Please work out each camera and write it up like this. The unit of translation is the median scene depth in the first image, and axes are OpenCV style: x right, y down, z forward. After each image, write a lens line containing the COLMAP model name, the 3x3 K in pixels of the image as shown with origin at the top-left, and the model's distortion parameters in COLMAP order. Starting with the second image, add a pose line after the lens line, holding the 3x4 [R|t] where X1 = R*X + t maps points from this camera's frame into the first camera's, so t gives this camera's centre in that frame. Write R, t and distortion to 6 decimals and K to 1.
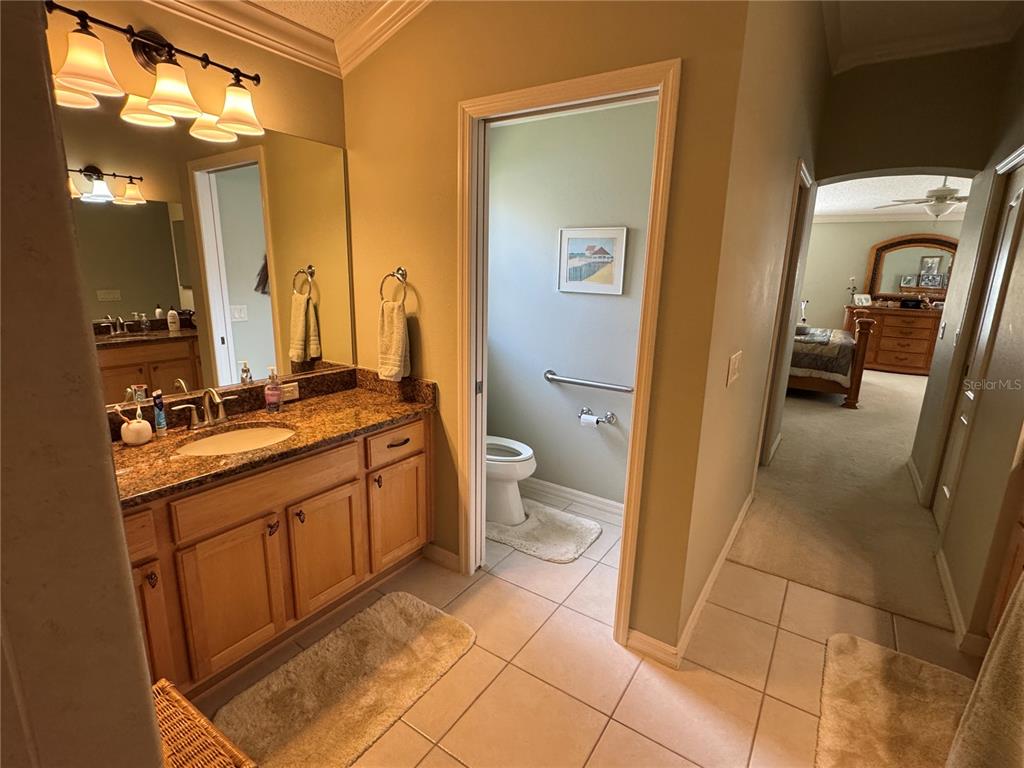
lens RADIAL K [[501.6, 0, 514.3], [0, 501.6, 382.4], [0, 0, 1]] dist [0.013204, 0.000185]
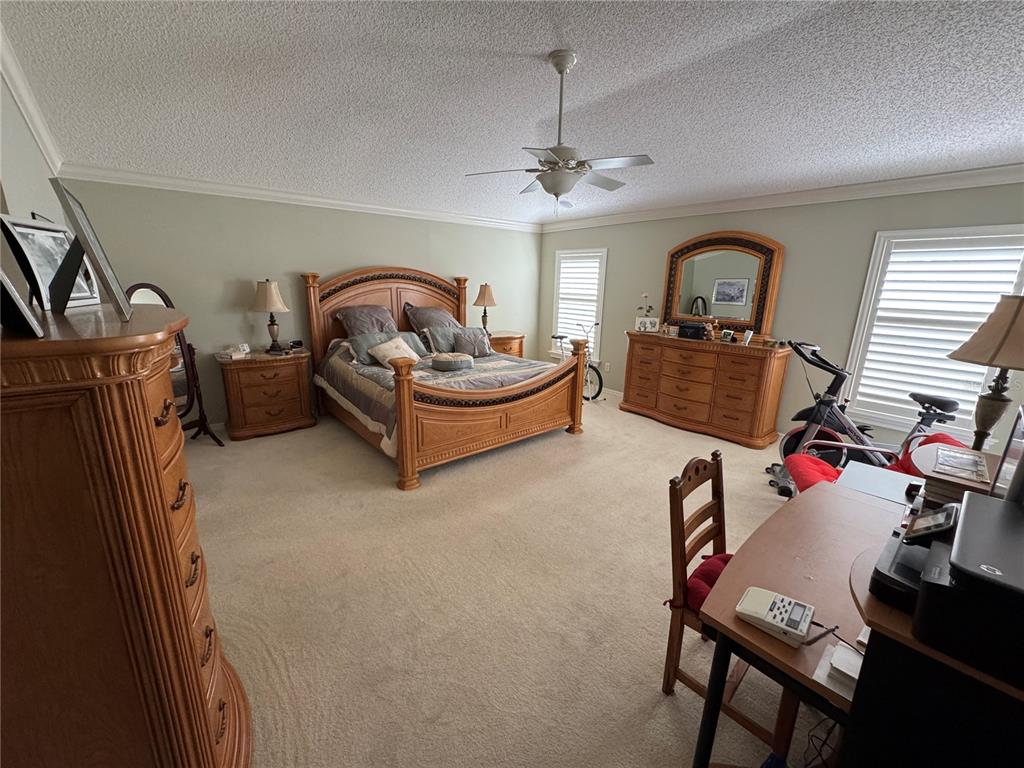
lens RADIAL K [[416.7, 0, 509.1], [0, 416.7, 384.3], [0, 0, 1]] dist [-0.004096, -0.000484]
pose [[0.959694, 0.054421, -0.275727, 0.995704], [-0.051484, 0.998514, 0.017886, -0.111635], [0.276290, -0.002970, 0.961070, 0.525732]]
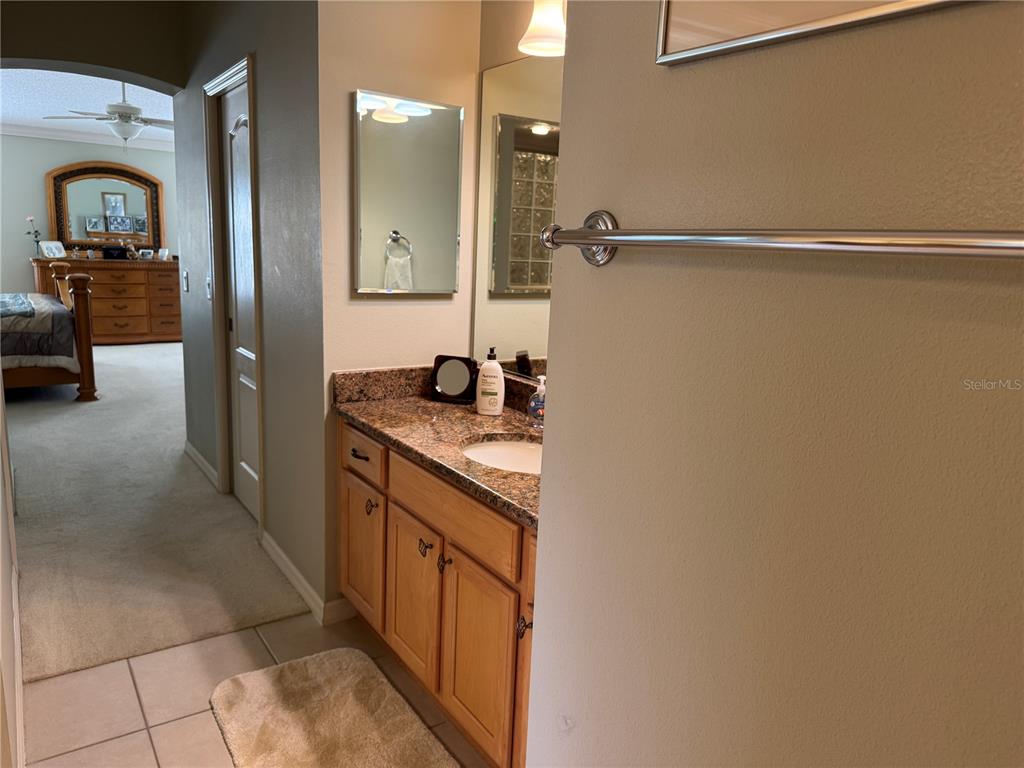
lens RADIAL K [[730.2, 0, 509.7], [0, 730.2, 382.1], [0, 0, 1]] dist [0.006814, -0.002201]
pose [[0.387323, -0.188113, 0.902549, -0.028600], [0.175930, 0.976054, 0.127934, -0.001826], [-0.905003, 0.109234, 0.411143, 0.037479]]
